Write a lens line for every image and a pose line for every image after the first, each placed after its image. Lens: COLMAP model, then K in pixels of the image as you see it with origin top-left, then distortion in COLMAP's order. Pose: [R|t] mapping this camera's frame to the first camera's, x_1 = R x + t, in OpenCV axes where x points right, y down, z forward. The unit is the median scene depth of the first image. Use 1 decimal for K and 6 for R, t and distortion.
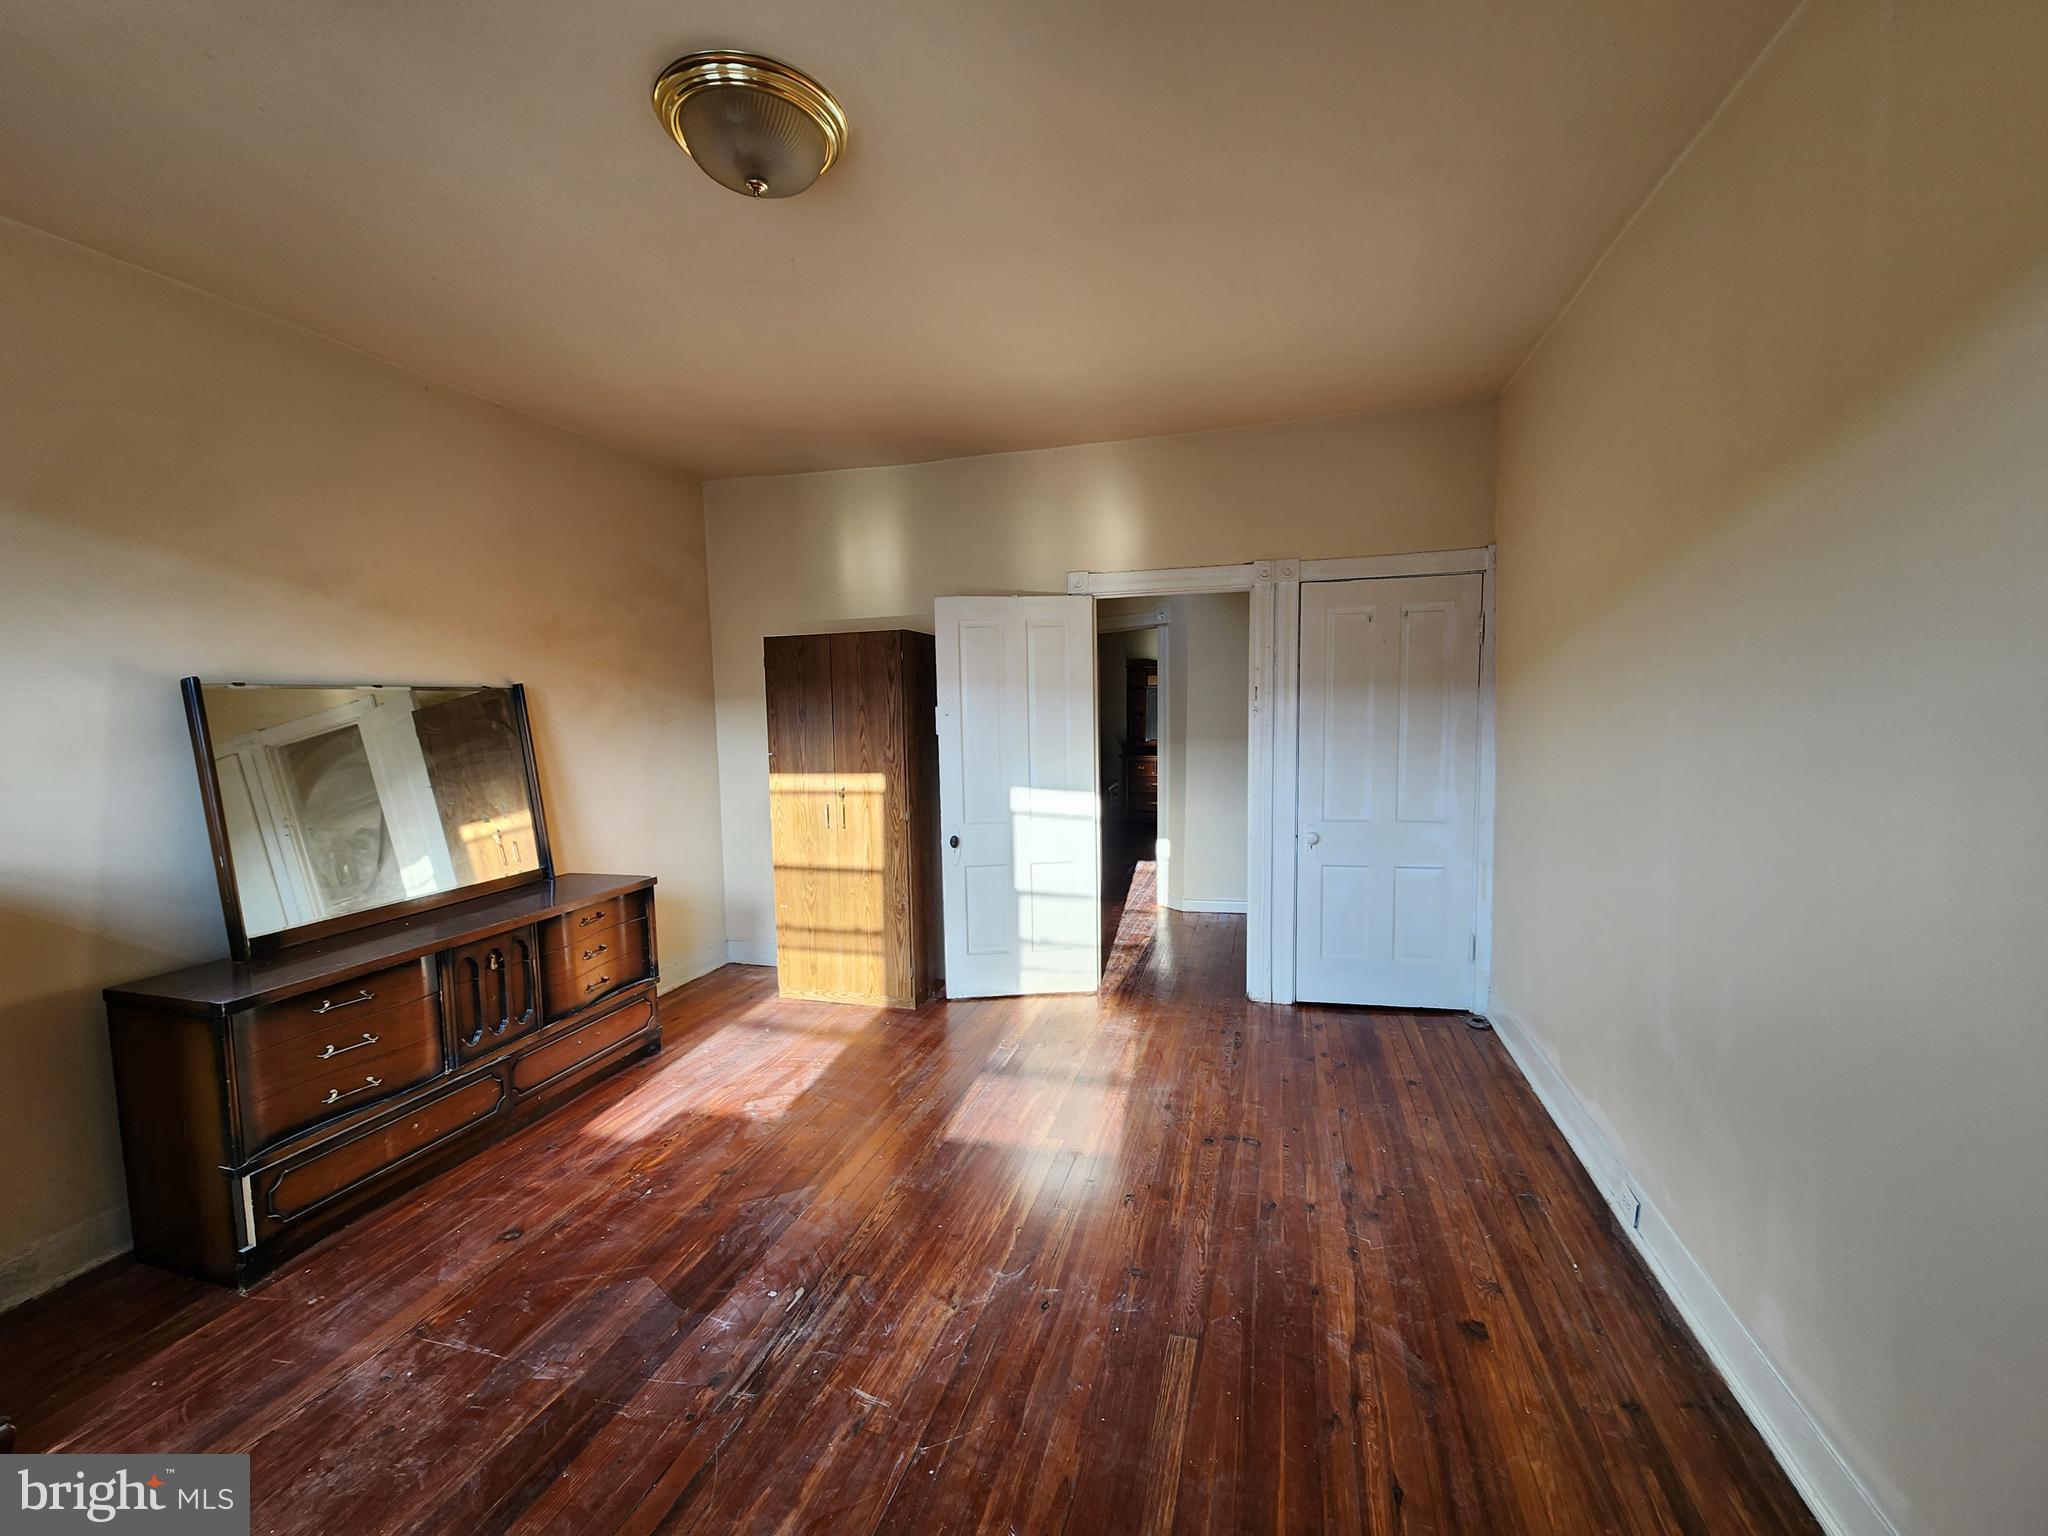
lens RADIAL K [[825.2, 0, 1029.7], [0, 825.2, 772.3], [0, 0, 1]] dist [-0.001943, -0.000112]
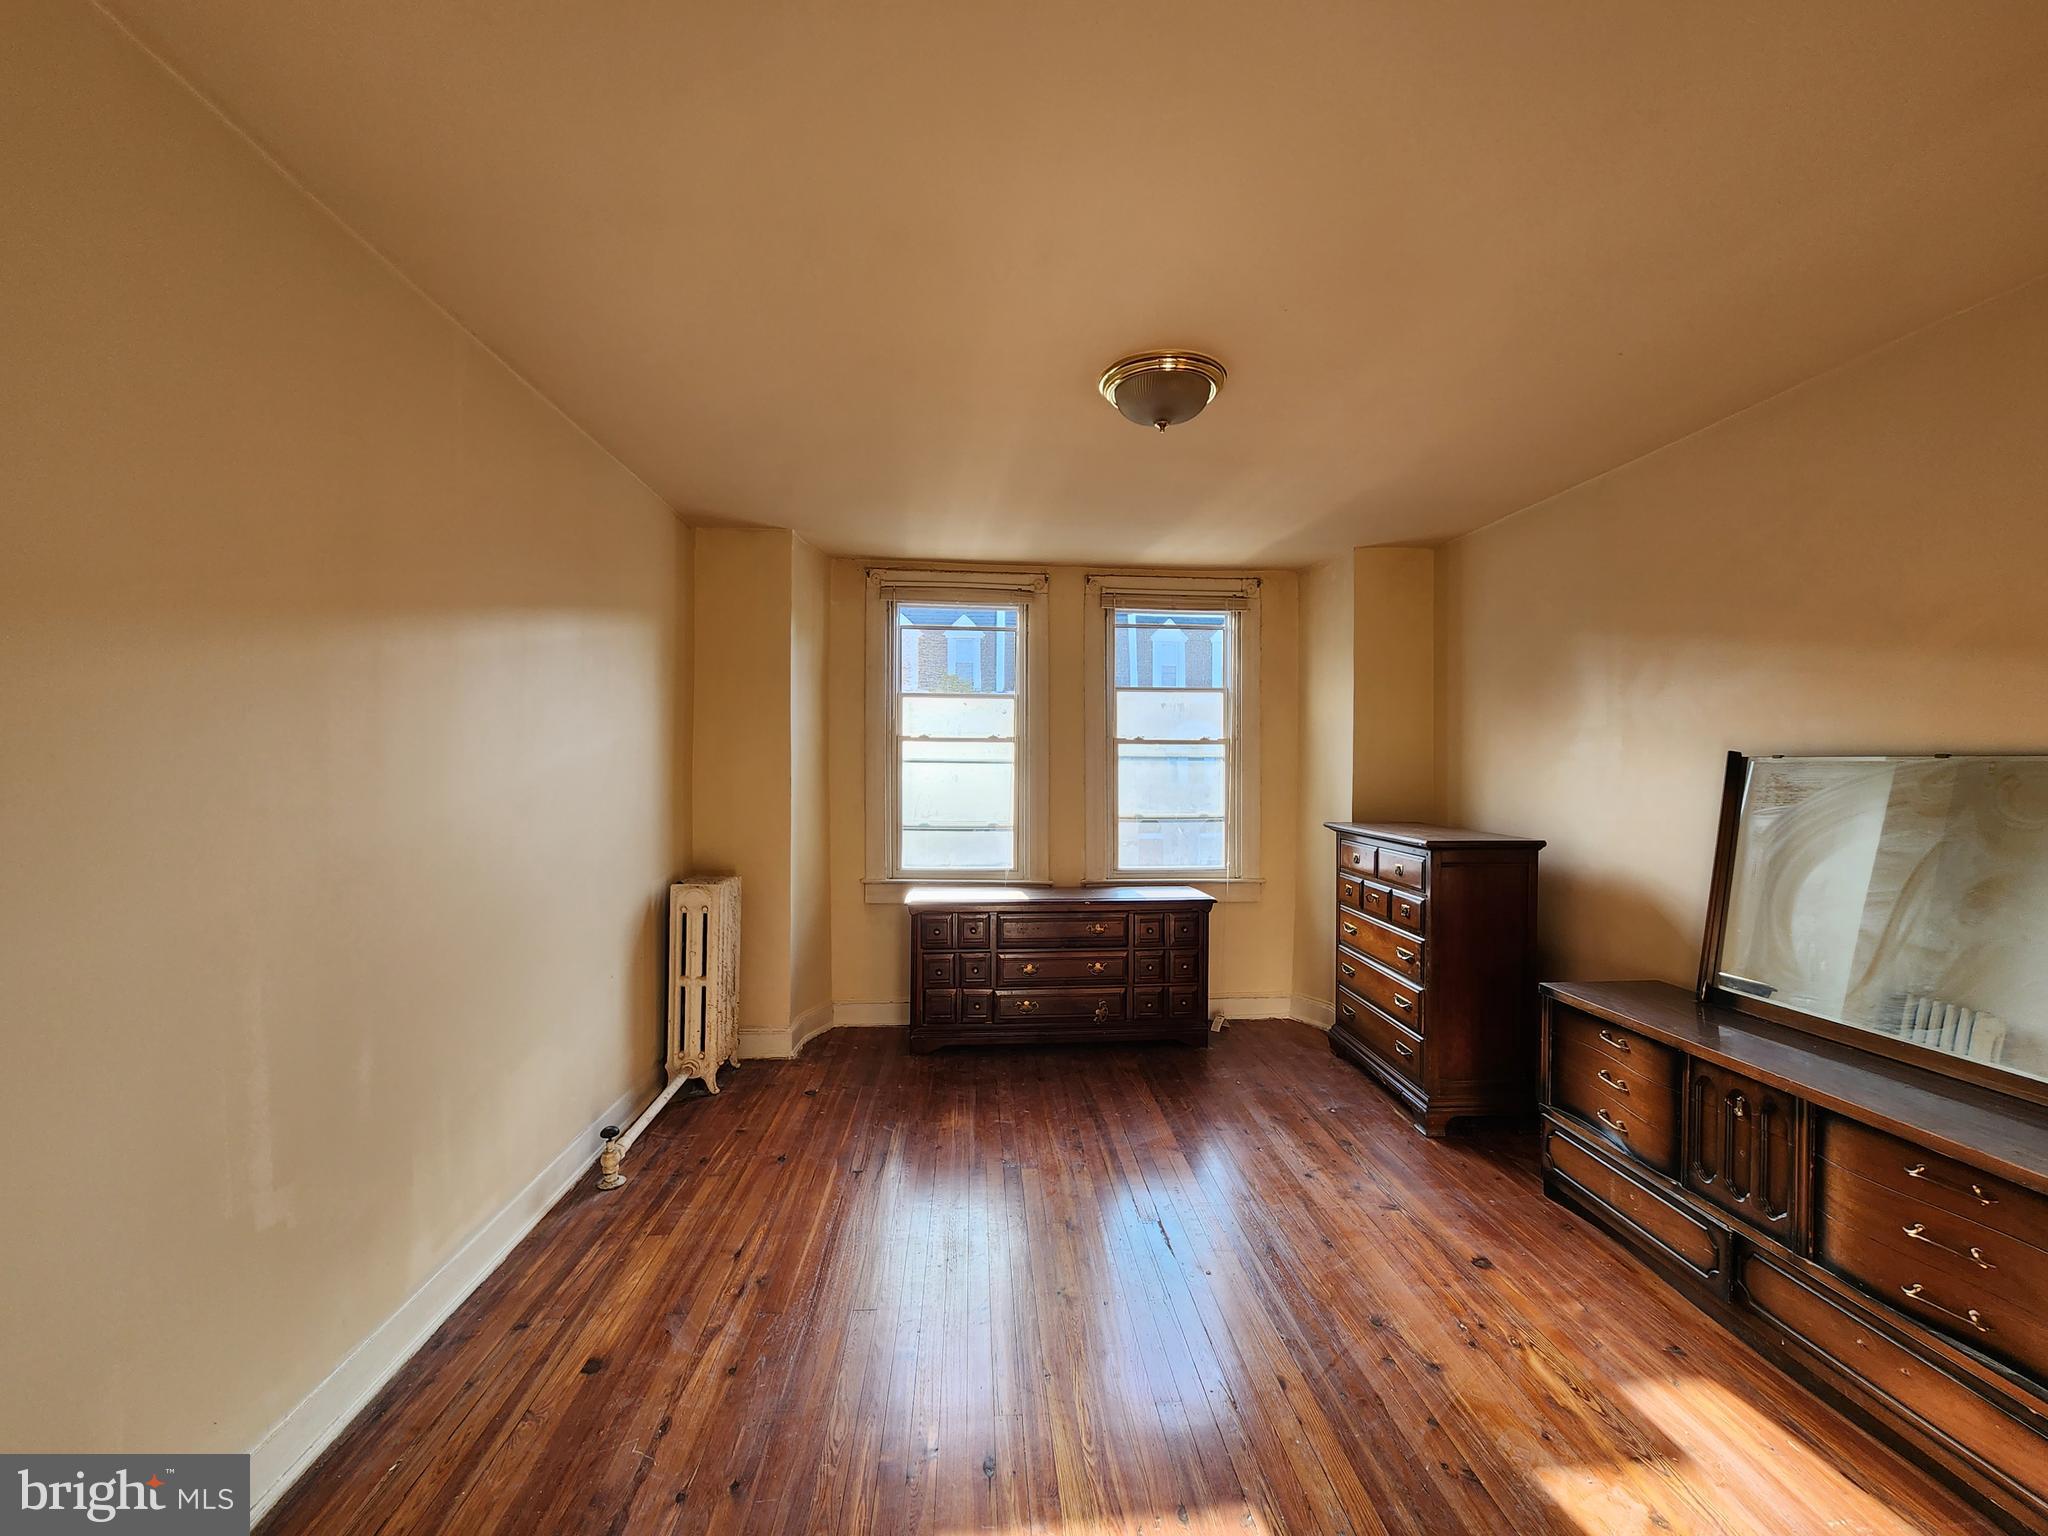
lens RADIAL K [[825.2, 0, 1031.0], [0, 825.2, 766.1], [0, 0, 1]] dist [-0.001943, -0.000112]
pose [[-0.936870, 0.014121, -0.349392, 0.288430], [-0.018389, 0.995812, 0.089554, -0.171882], [0.349193, 0.090326, -0.932687, 1.676766]]
